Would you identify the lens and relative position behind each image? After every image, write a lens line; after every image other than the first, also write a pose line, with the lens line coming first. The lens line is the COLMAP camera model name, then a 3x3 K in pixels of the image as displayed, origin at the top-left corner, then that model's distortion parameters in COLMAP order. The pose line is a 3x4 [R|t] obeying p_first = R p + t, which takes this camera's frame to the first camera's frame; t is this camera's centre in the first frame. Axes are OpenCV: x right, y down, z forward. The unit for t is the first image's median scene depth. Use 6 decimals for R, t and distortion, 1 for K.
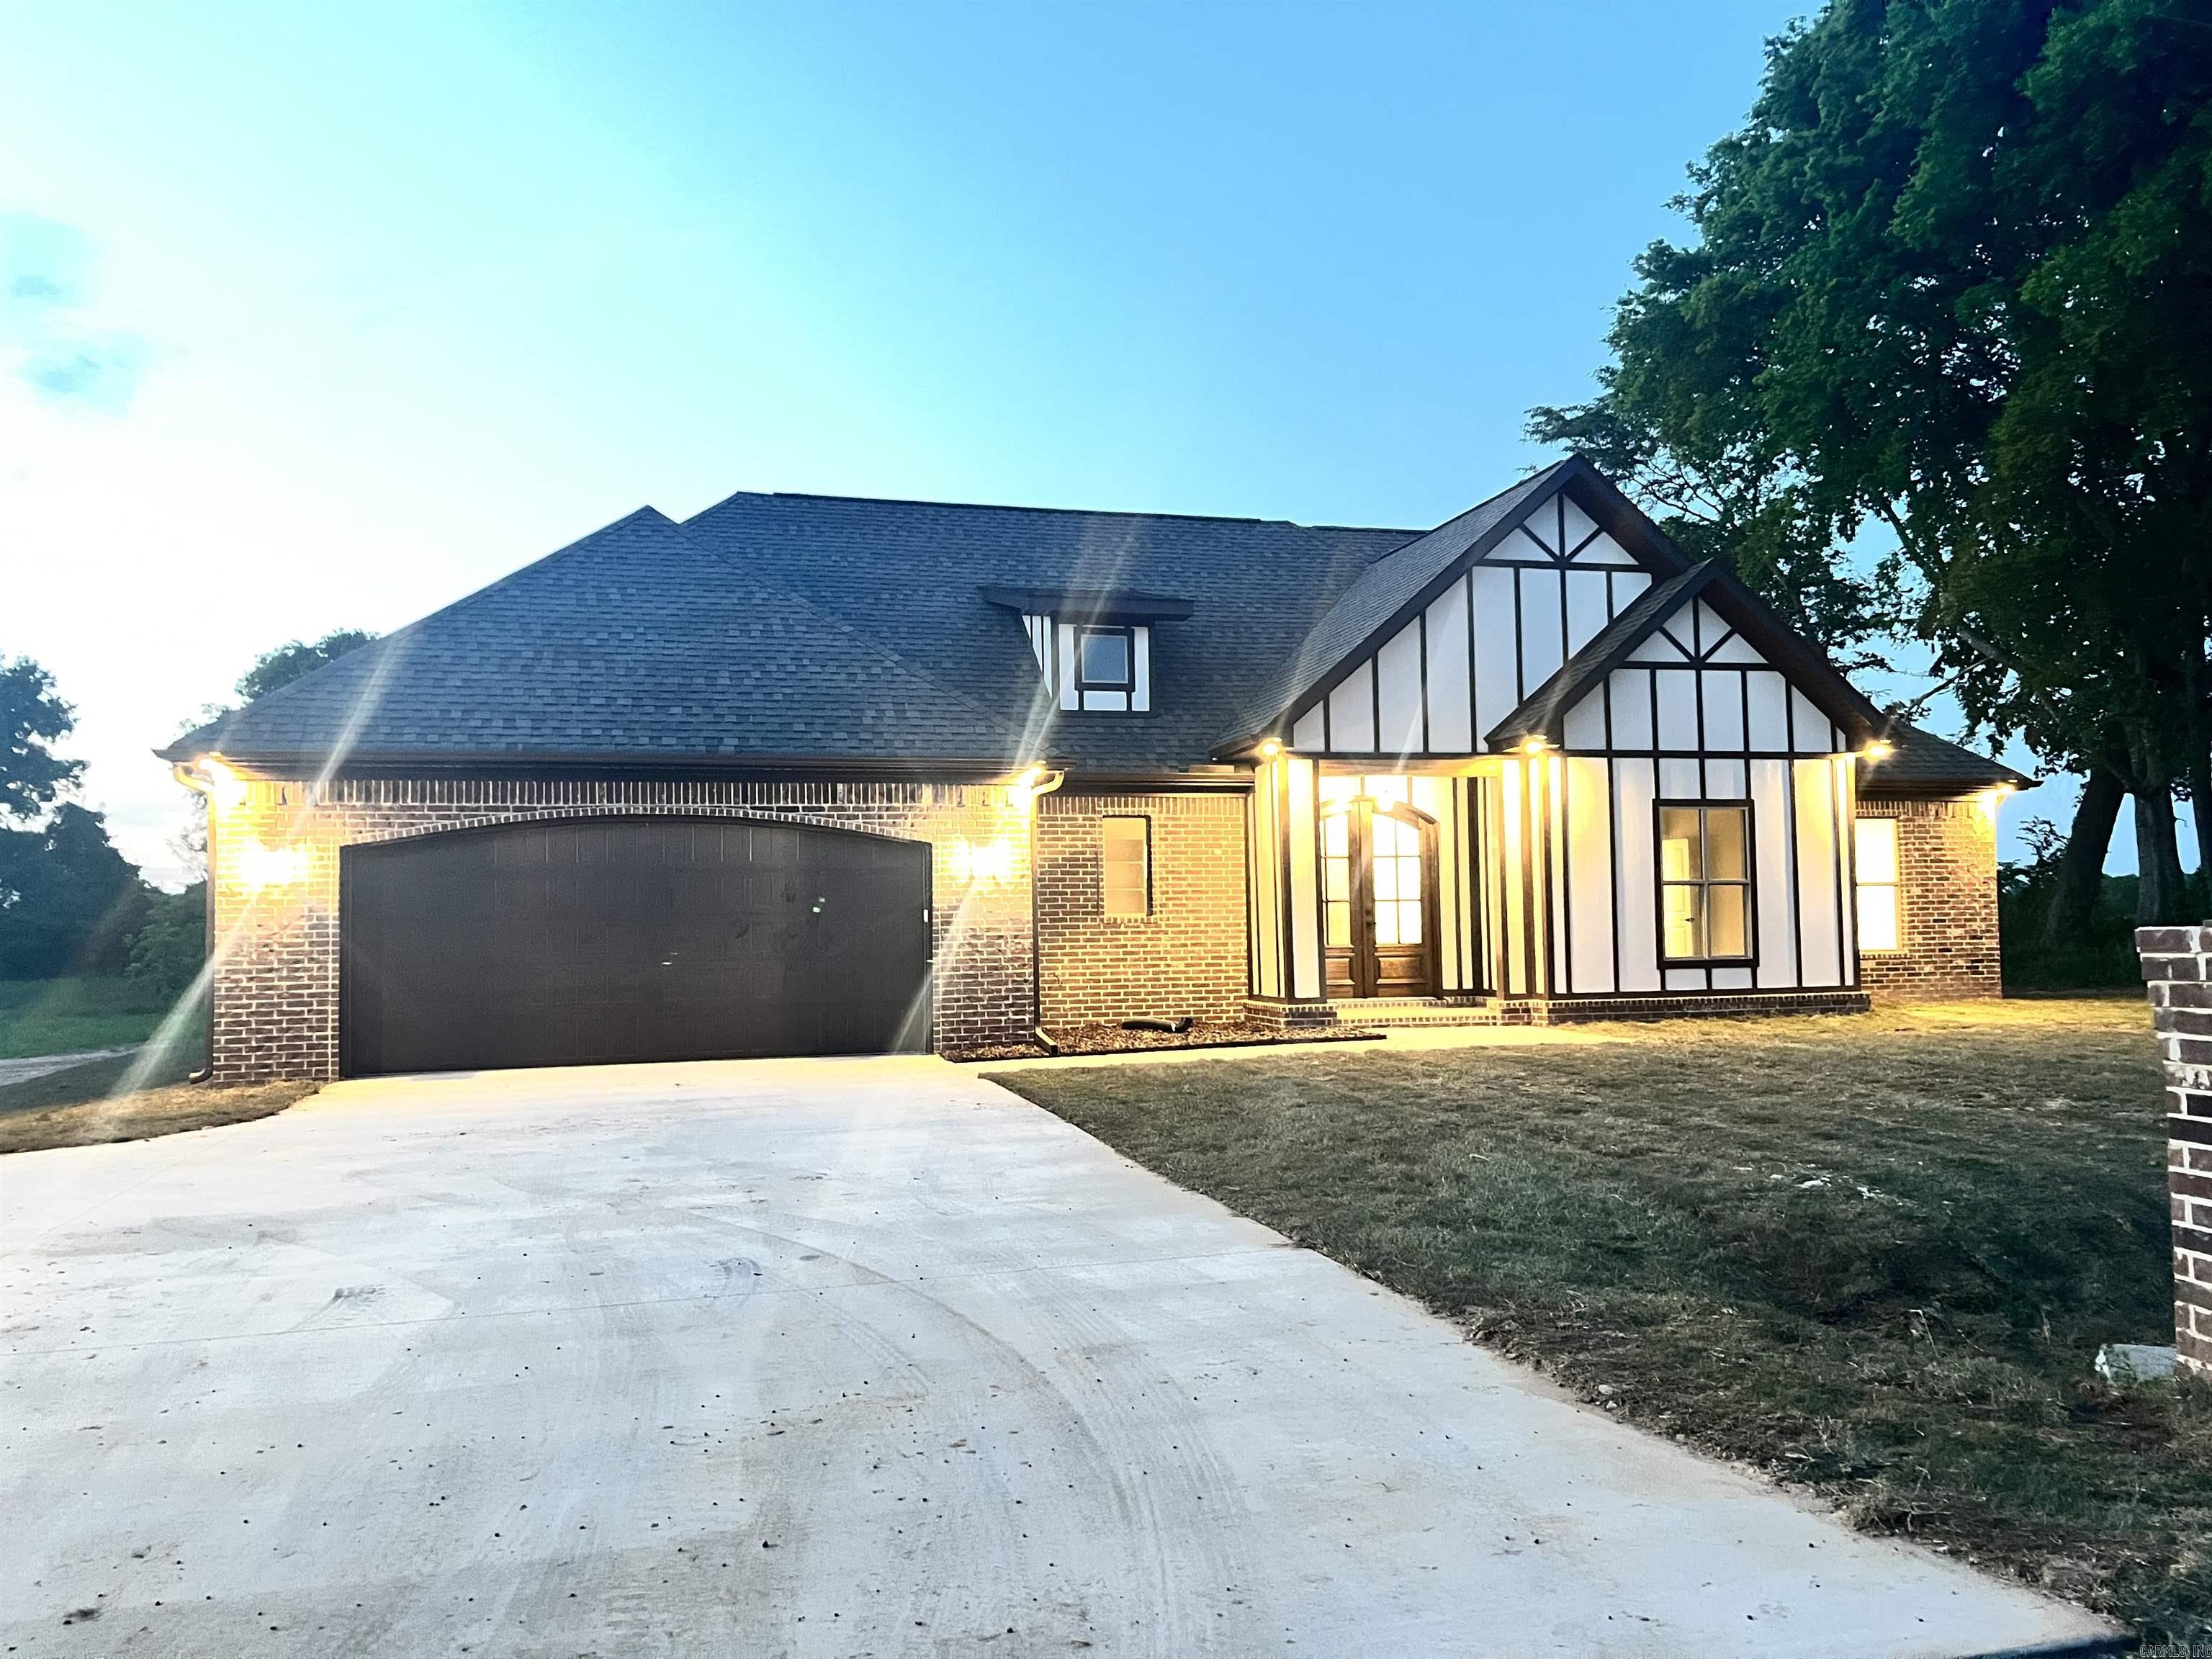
lens RADIAL K [[1671.8, 0, 1111.6], [0, 1671.8, 846.1], [0, 0, 1]] dist [0.051331, -0.055517]
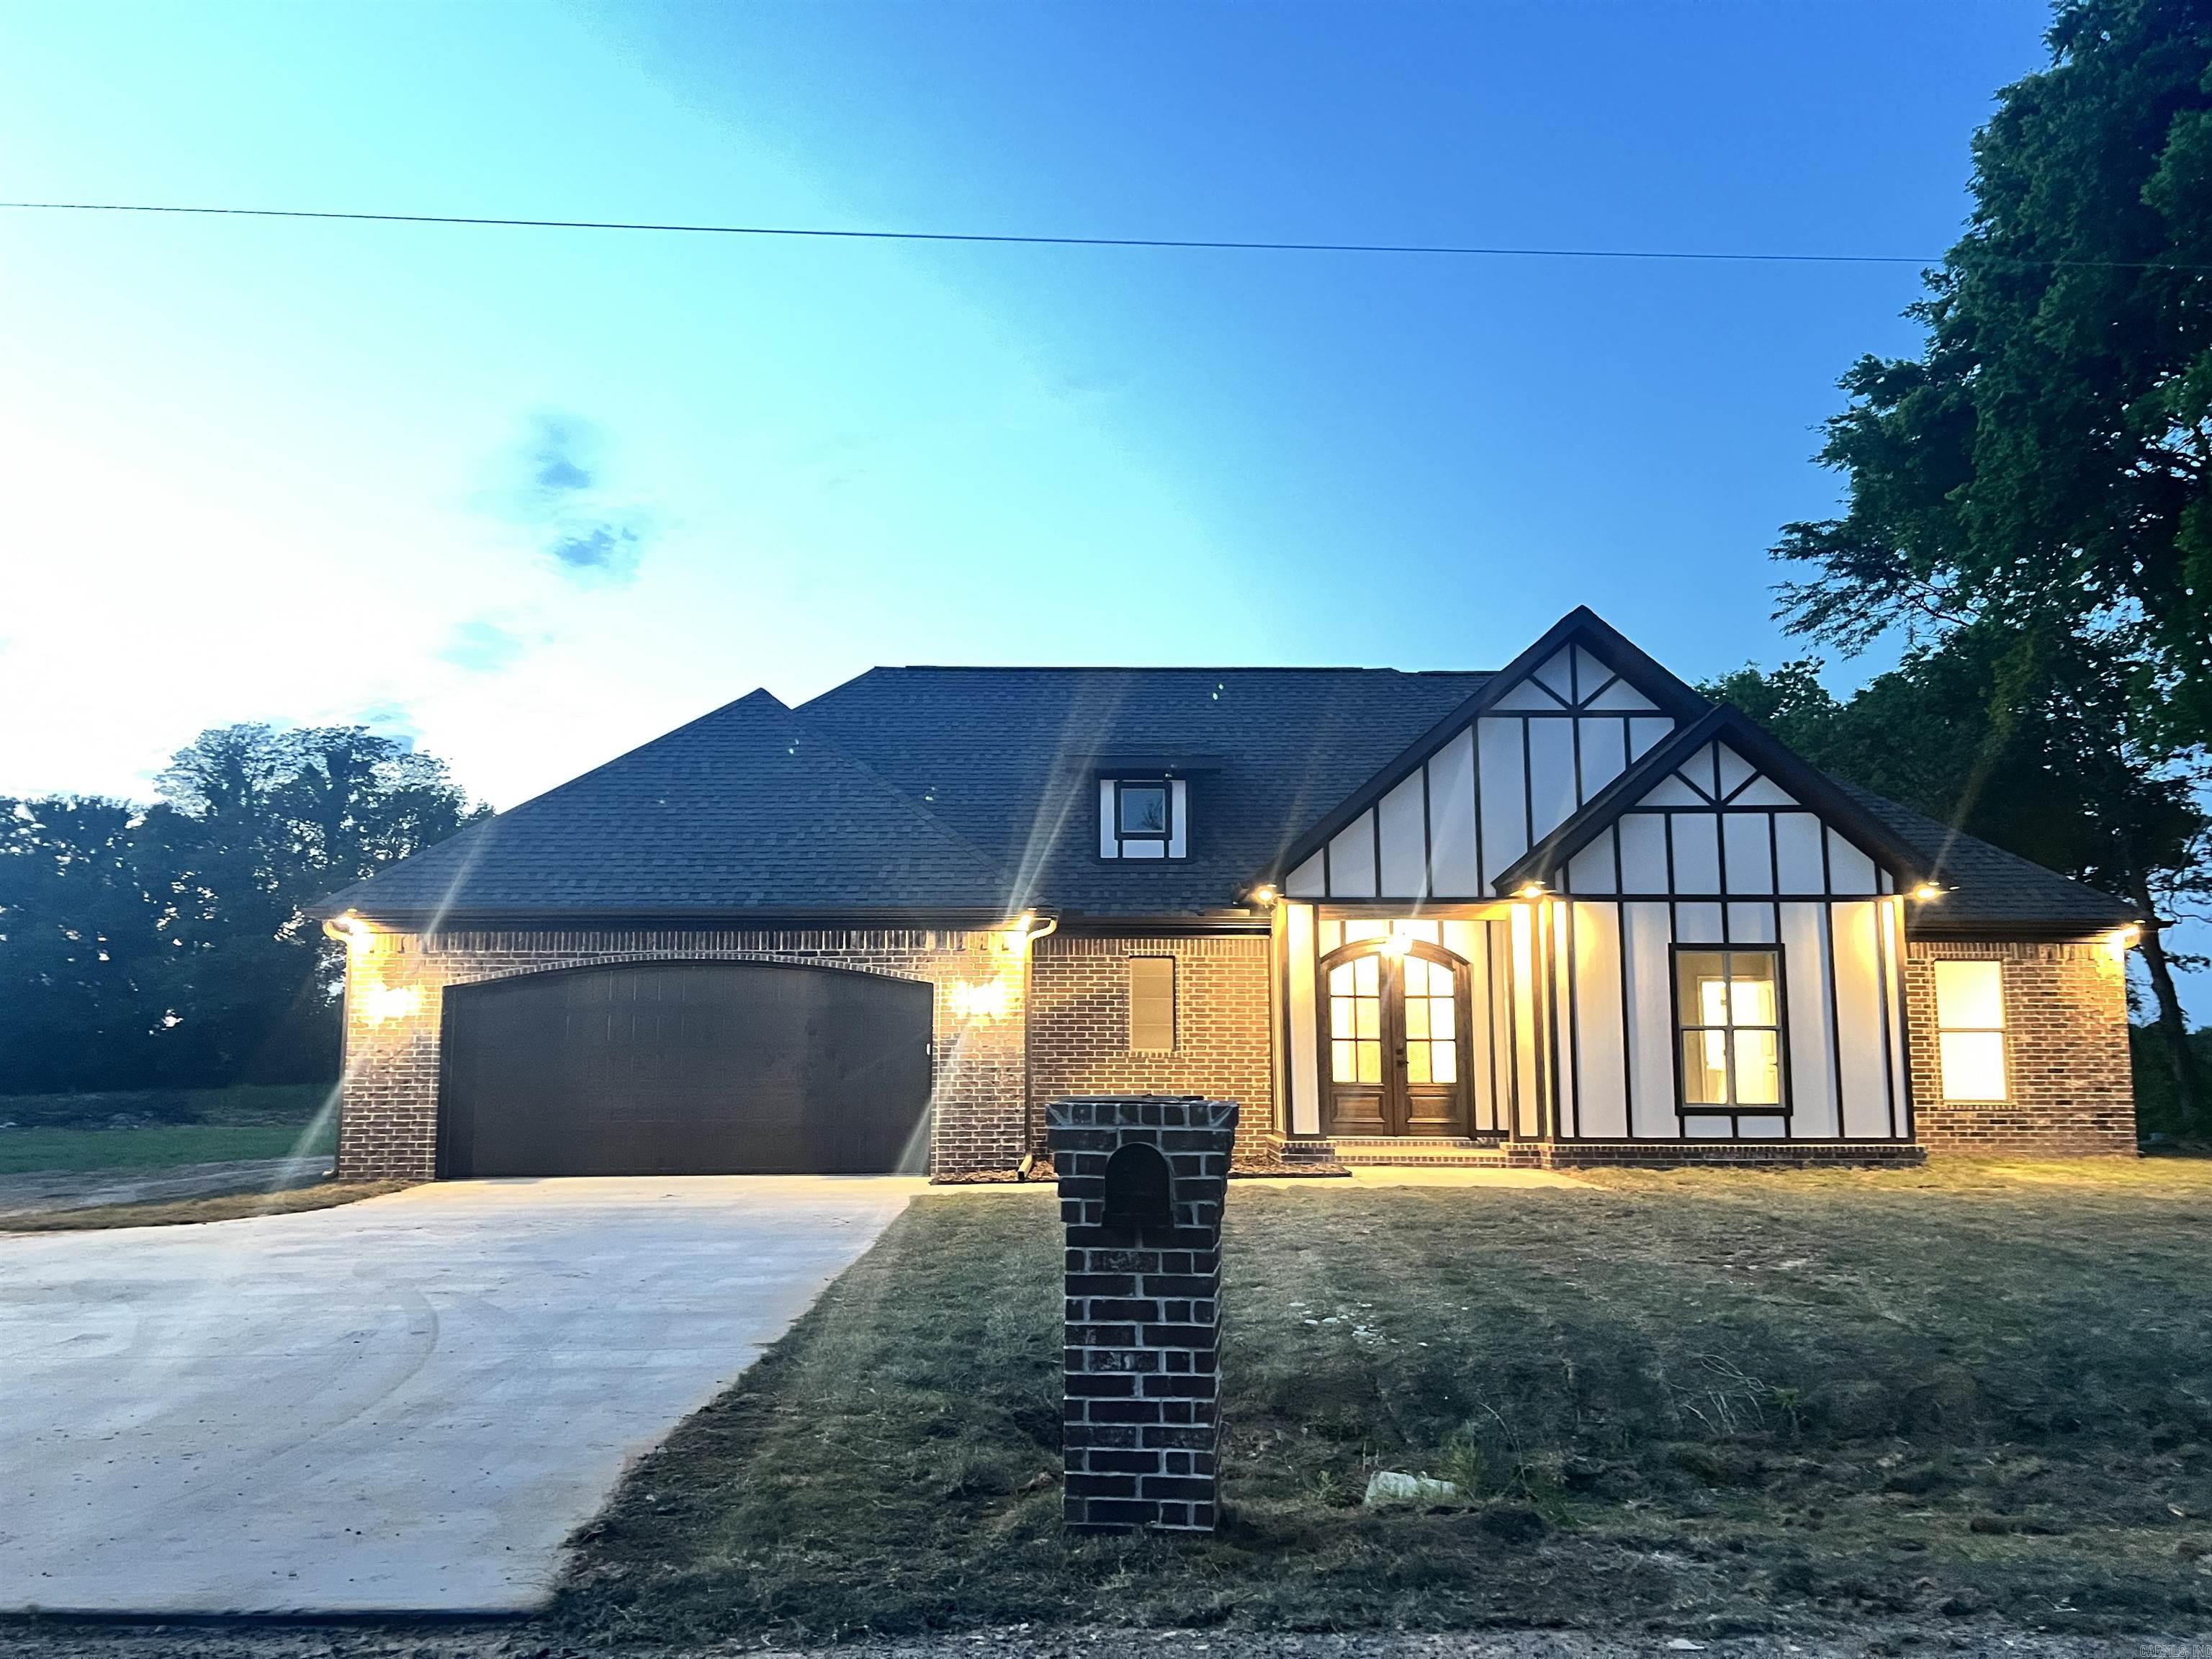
lens RADIAL K [[1671.8, 0, 1099.3], [0, 1671.8, 838.7], [0, 0, 1]] dist [0.051331, -0.055517]
pose [[0.969338, -0.014389, -0.245311, 0.241777], [-0.004007, 0.997226, -0.074329, -0.014231], [0.245700, 0.073033, 0.966591, -0.053248]]
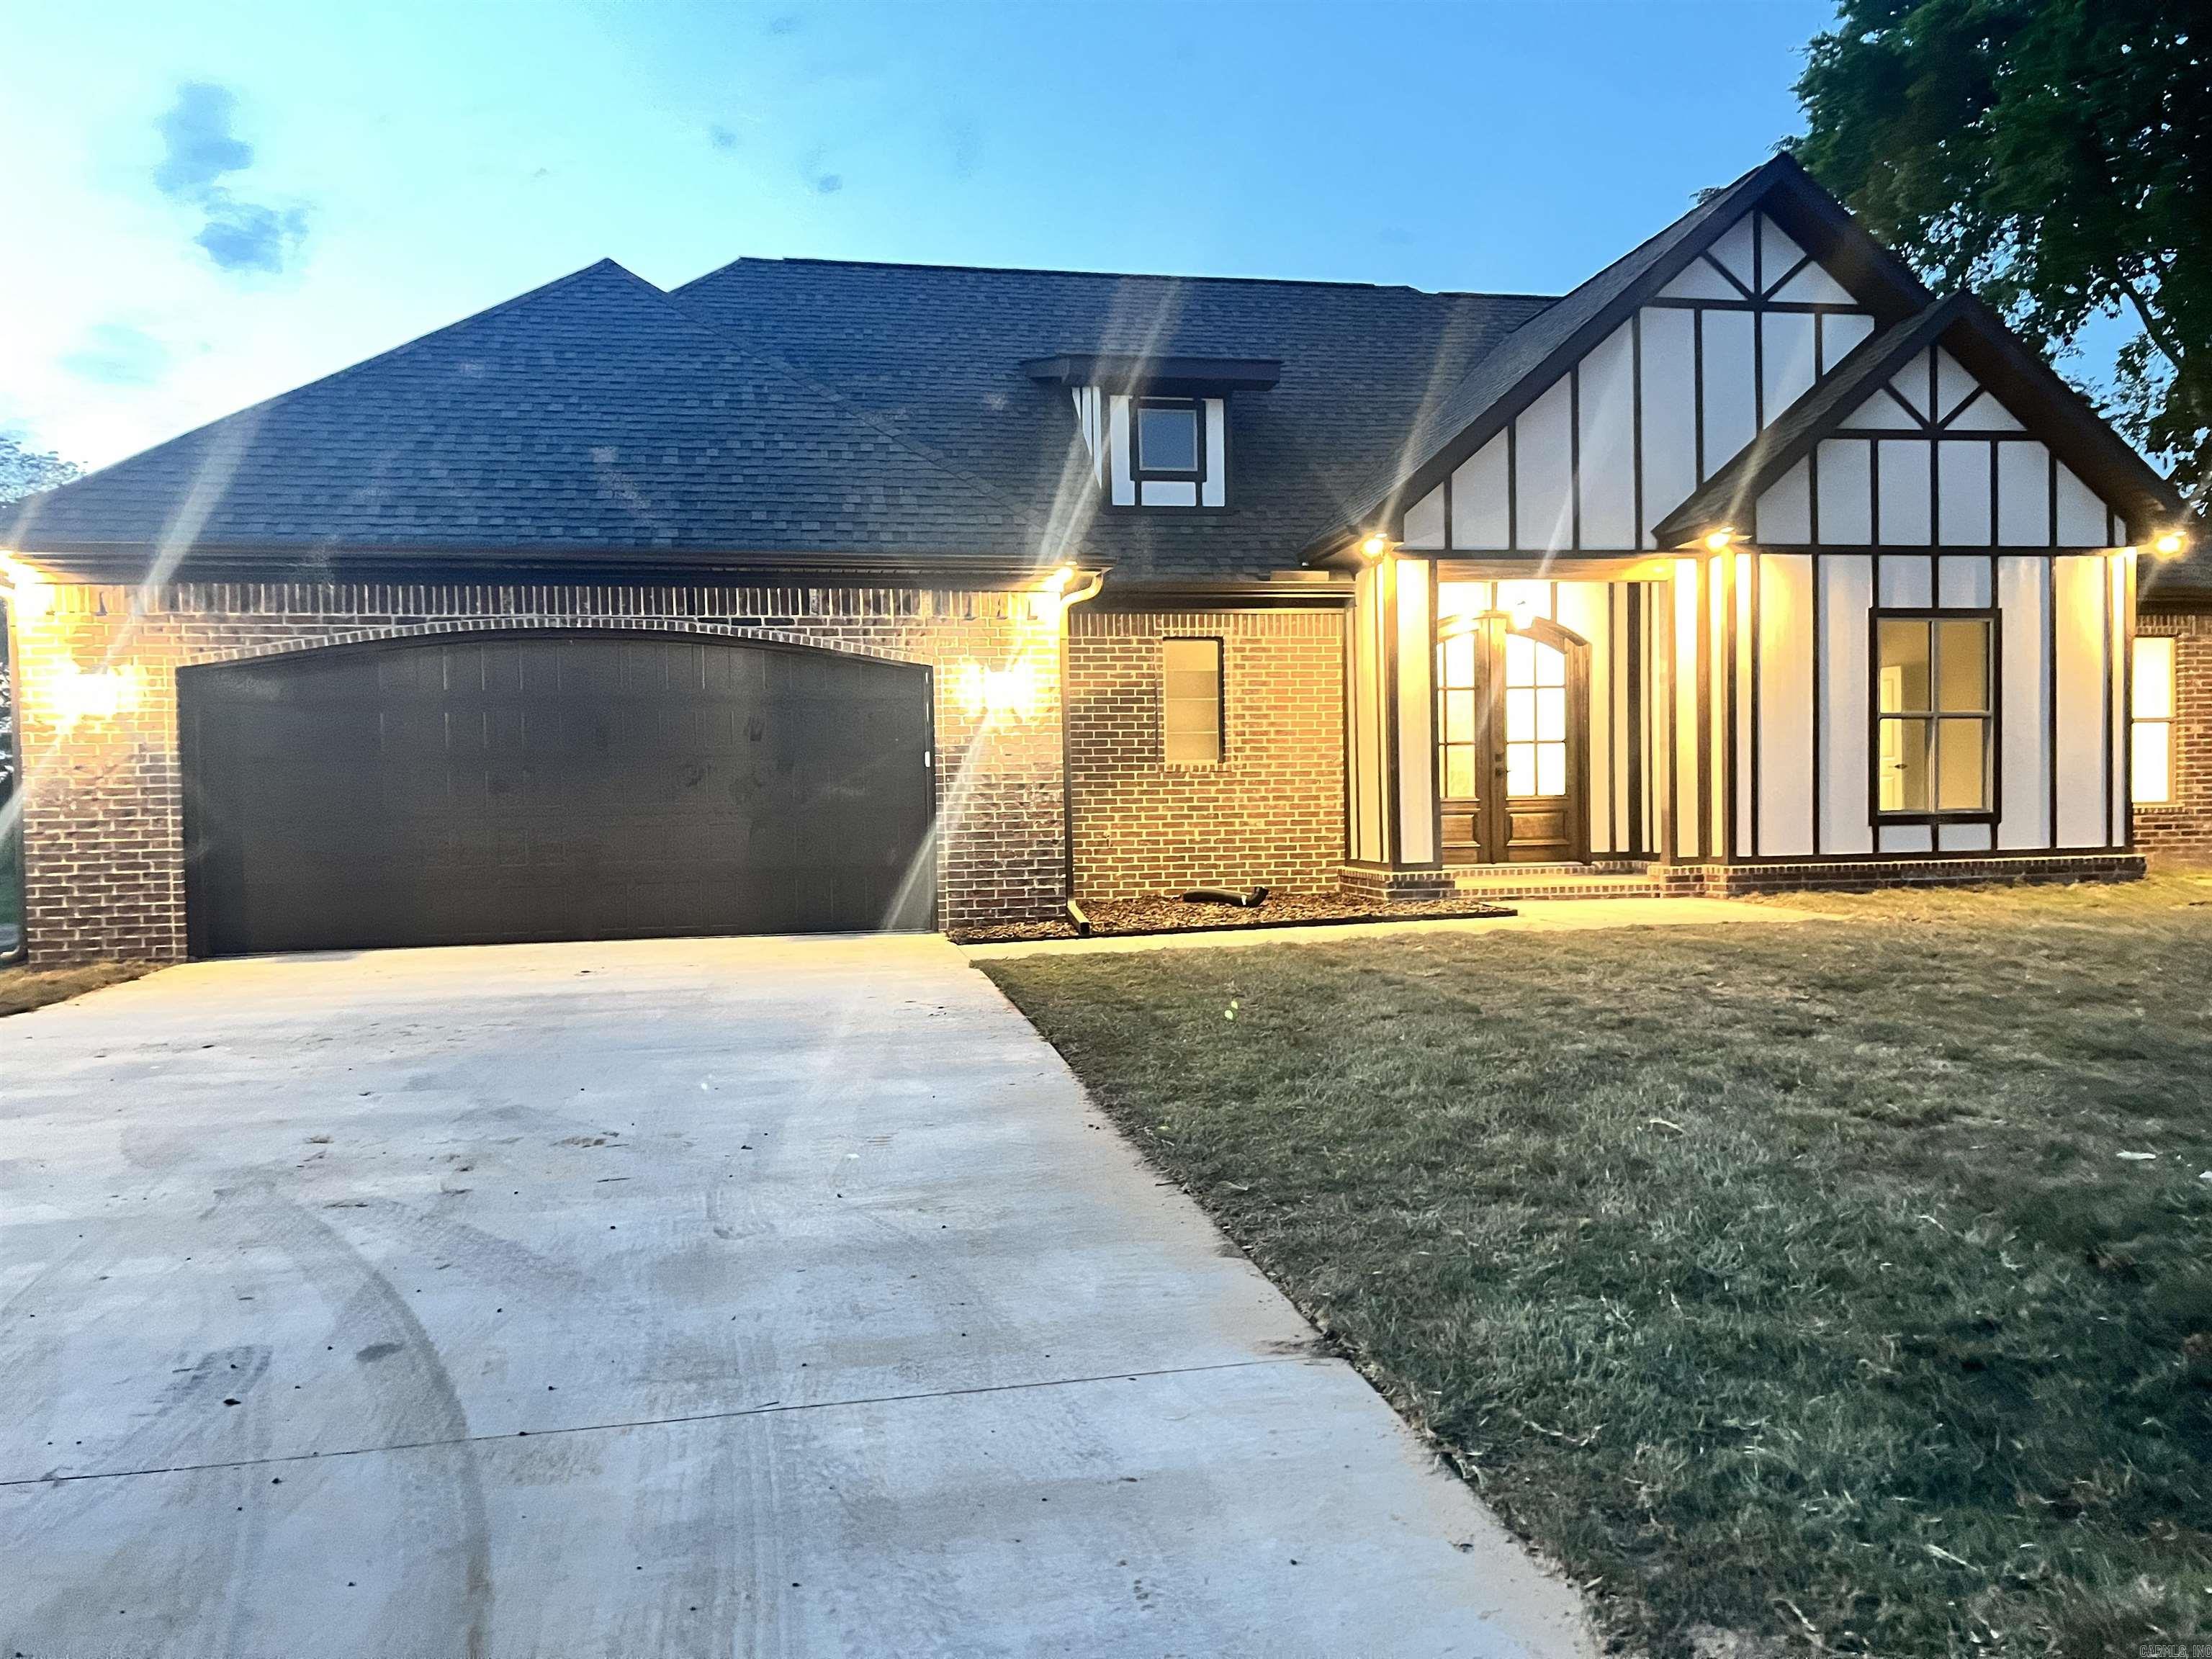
lens RADIAL K [[1671.8, 0, 1125.8], [0, 1671.8, 839.6], [0, 0, 1]] dist [0.051331, -0.055517]
pose [[0.997535, 0.000443, -0.070171, 0.033115], [0.004901, 0.997098, 0.075968, 0.018009], [0.070001, -0.076124, 0.994638, 0.191413]]
